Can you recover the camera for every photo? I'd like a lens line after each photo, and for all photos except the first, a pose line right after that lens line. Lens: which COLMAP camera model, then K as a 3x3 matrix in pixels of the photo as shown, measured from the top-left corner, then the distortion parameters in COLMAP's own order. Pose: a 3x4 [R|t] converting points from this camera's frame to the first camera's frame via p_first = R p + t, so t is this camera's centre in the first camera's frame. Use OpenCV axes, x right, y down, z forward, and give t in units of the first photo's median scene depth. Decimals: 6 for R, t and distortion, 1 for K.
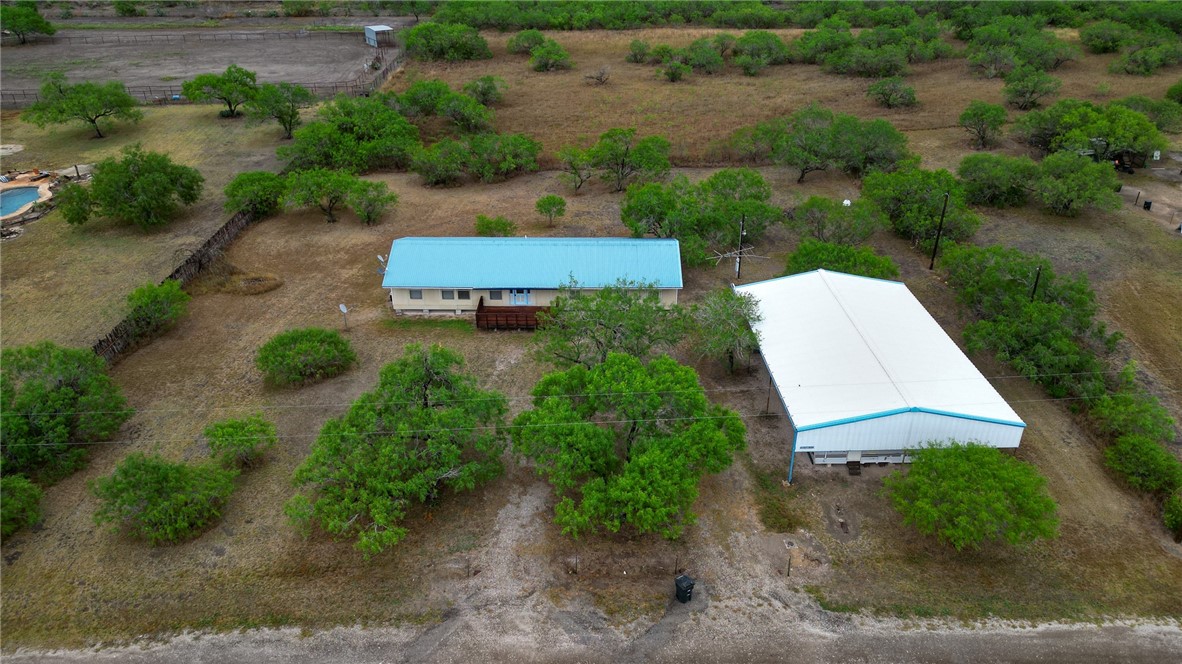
lens RADIAL K [[827.6, 0, 589.3], [0, 827.6, 331.6], [0, 0, 1]] dist [0.041070, -0.033700]
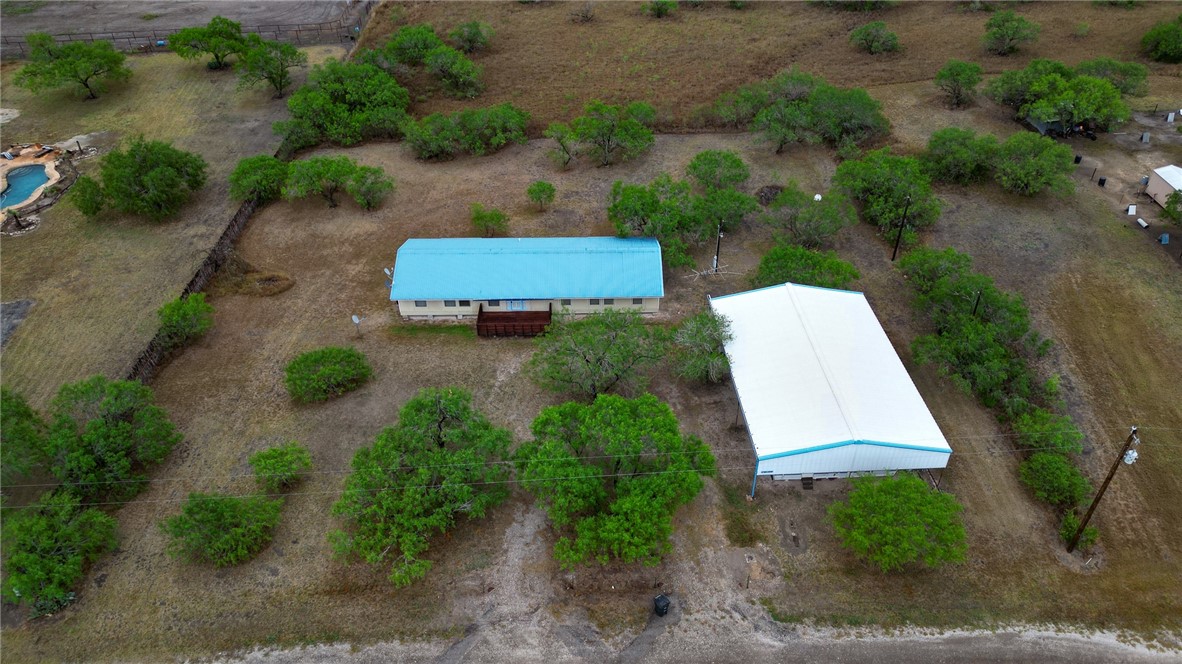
lens RADIAL K [[827.6, 0, 589.1], [0, 827.6, 332.4], [0, 0, 1]] dist [0.041070, -0.033700]
pose [[0.999795, -0.017929, 0.009363, 0.002230], [0.016342, 0.988786, 0.148443, -0.177627], [-0.011919, -0.148260, 0.988877, -0.098181]]
